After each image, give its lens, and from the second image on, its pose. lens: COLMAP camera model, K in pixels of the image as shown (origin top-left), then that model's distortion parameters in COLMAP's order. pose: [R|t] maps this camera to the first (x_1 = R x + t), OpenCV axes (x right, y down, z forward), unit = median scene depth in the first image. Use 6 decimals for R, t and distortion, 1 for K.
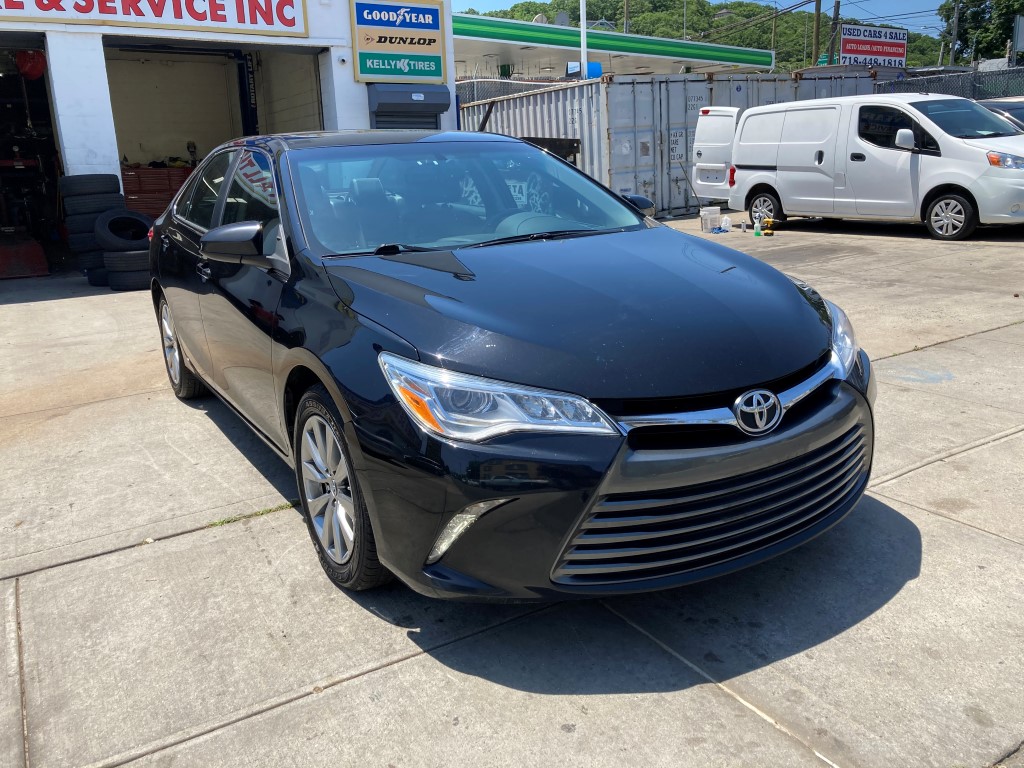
lens RADIAL K [[838.8, 0, 527.8], [0, 838.8, 369.8], [0, 0, 1]] dist [0.017587, -0.014399]
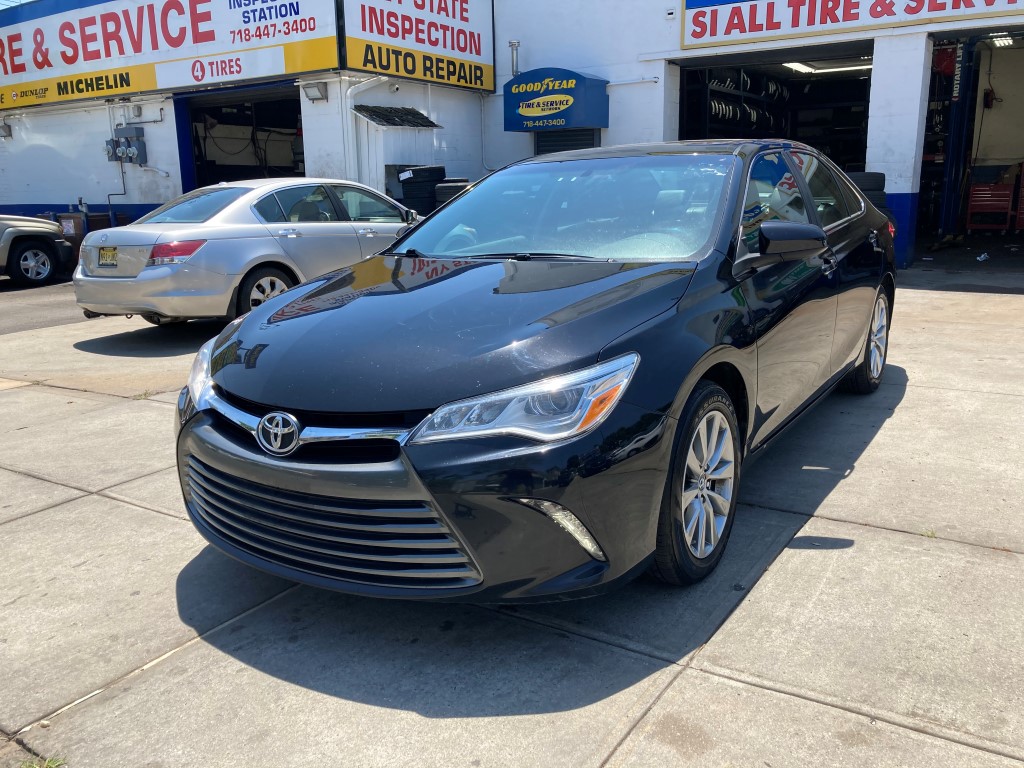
lens RADIAL K [[838.8, 0, 520.2], [0, 838.8, 379.3], [0, 0, 1]] dist [0.017587, -0.014399]
pose [[0.425103, 0.229684, -0.875518, 0.274171], [-0.209802, 0.965930, 0.151535, -0.049734], [0.880494, 0.119268, 0.458808, 0.163727]]
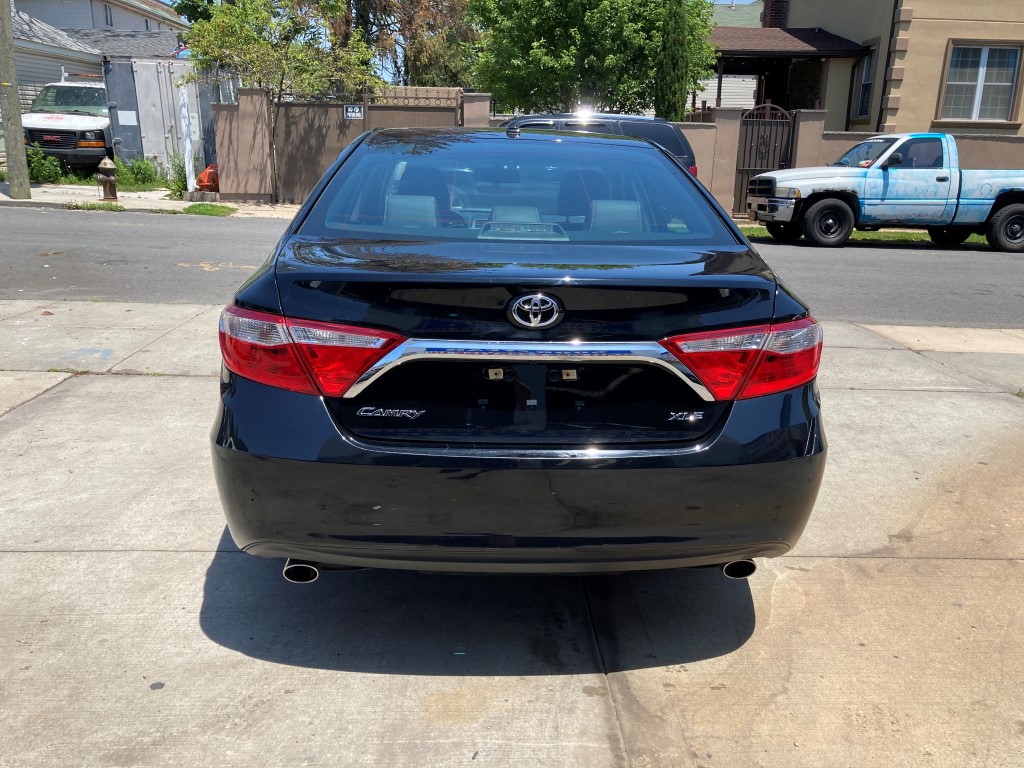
lens RADIAL K [[838.8, 0, 522.4], [0, 838.8, 382.3], [0, 0, 1]] dist [0.017587, -0.014399]
pose [[-0.878164, -0.110122, 0.465511, -0.267511], [0.126378, 0.885158, 0.447800, -0.180123], [-0.461363, 0.452072, -0.763397, 0.723954]]
